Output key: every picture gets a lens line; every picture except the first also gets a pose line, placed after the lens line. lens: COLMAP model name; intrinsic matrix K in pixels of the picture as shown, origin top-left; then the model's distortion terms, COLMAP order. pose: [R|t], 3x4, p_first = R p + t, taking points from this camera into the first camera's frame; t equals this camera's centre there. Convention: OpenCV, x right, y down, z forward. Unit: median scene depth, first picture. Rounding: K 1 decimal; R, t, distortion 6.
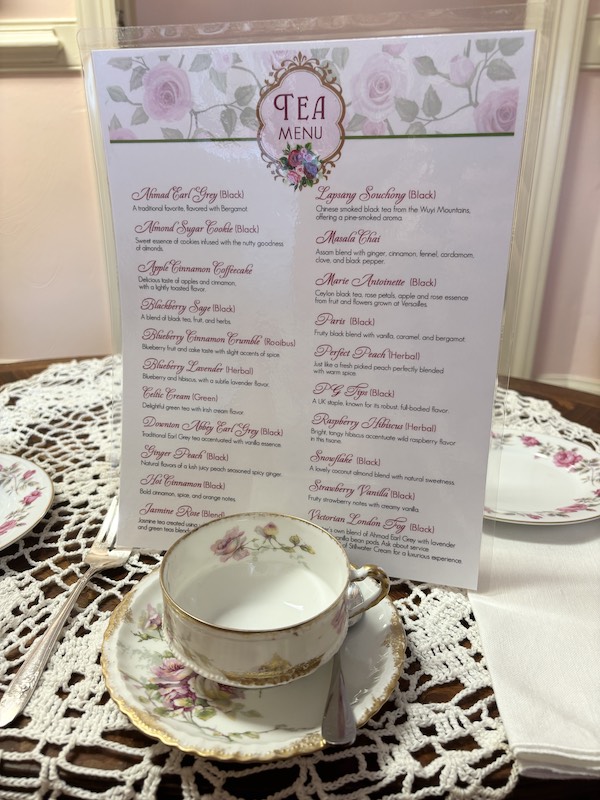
lens RADIAL K [[601.4, 0, 298.6], [0, 601.4, 402.3], [0, 0, 1]] dist [0.032761, -0.030717]
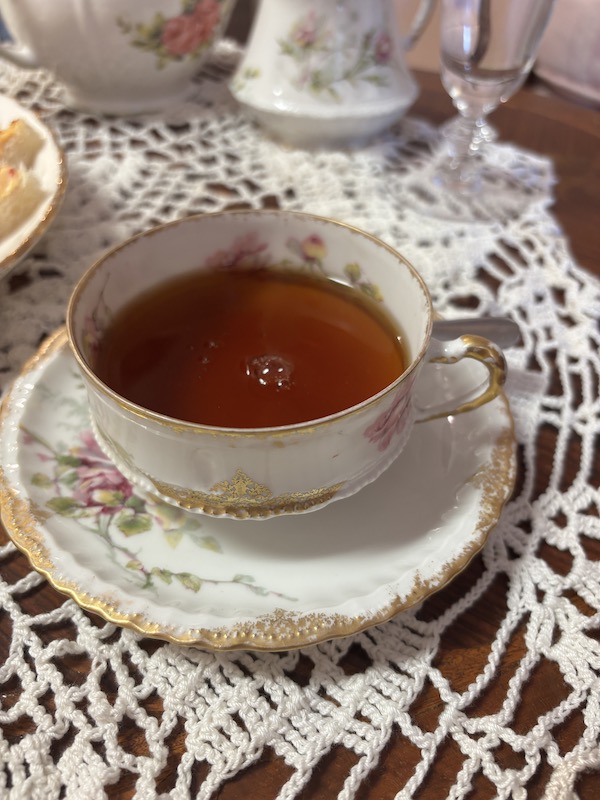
lens RADIAL K [[601.4, 0, 303.0], [0, 601.4, 402.8], [0, 0, 1]] dist [0.032761, -0.030717]
pose [[0.954759, 0.210968, -0.209589, 0.106466], [-0.107601, 0.902108, 0.417880, 0.134544], [0.277231, -0.376423, 0.883996, 0.555466]]
